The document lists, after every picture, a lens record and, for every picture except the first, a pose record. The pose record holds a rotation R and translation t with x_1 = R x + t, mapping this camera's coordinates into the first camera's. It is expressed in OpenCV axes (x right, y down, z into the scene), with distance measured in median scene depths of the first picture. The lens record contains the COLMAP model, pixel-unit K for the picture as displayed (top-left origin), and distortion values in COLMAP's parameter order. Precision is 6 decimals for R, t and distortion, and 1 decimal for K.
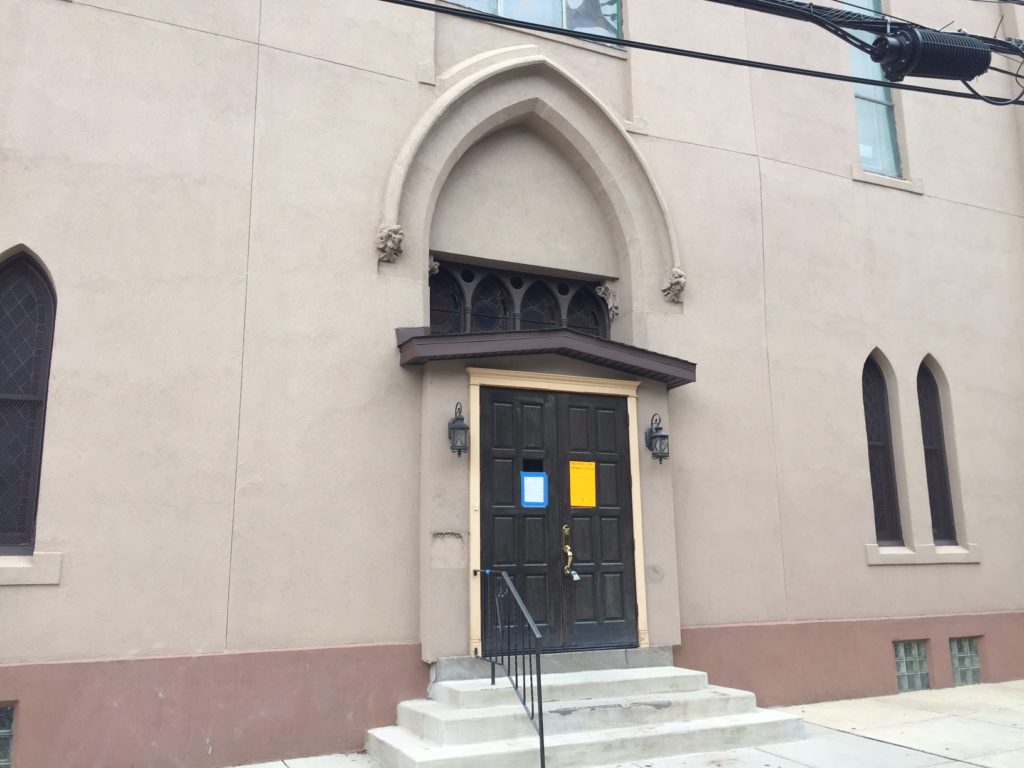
lens RADIAL K [[878.0, 0, 512.0], [0, 878.0, 384.0], [0, 0, 1]] dist [0.056298, -0.001961]
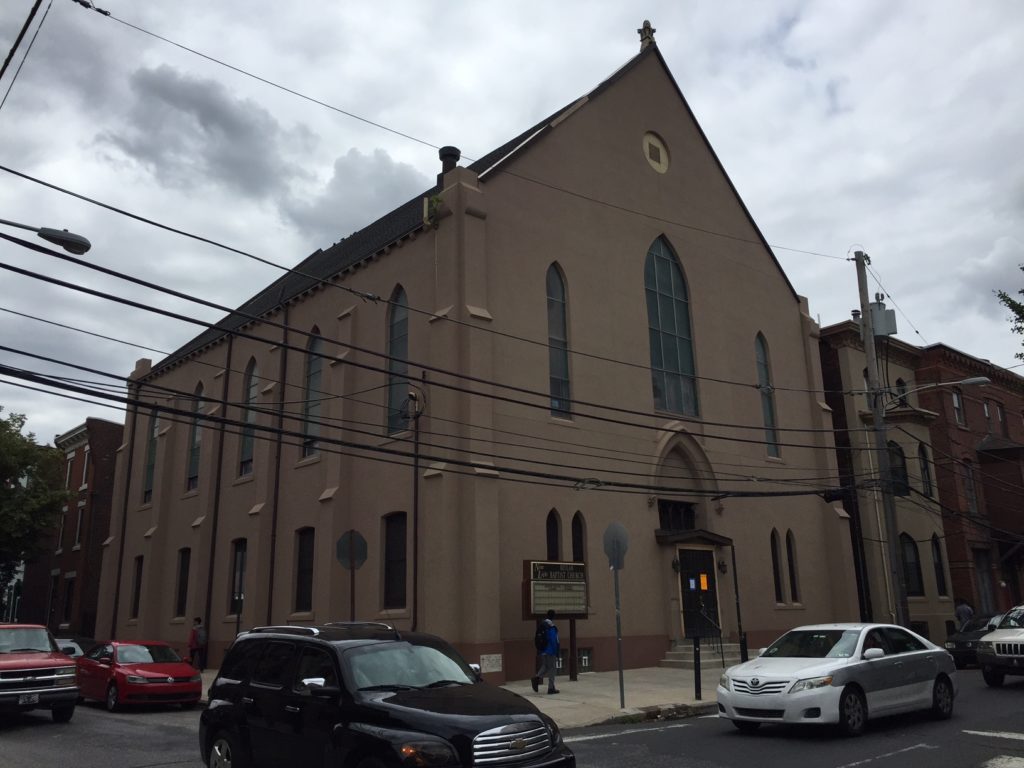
lens RADIAL K [[878.0, 0, 512.0], [0, 878.0, 384.0], [0, 0, 1]] dist [0.056298, -0.001961]
pose [[0.960505, 0.063676, 0.270877, -1.401443], [-0.046430, 0.996493, -0.069612, -0.317285], [-0.274360, 0.054286, 0.960094, -1.738970]]
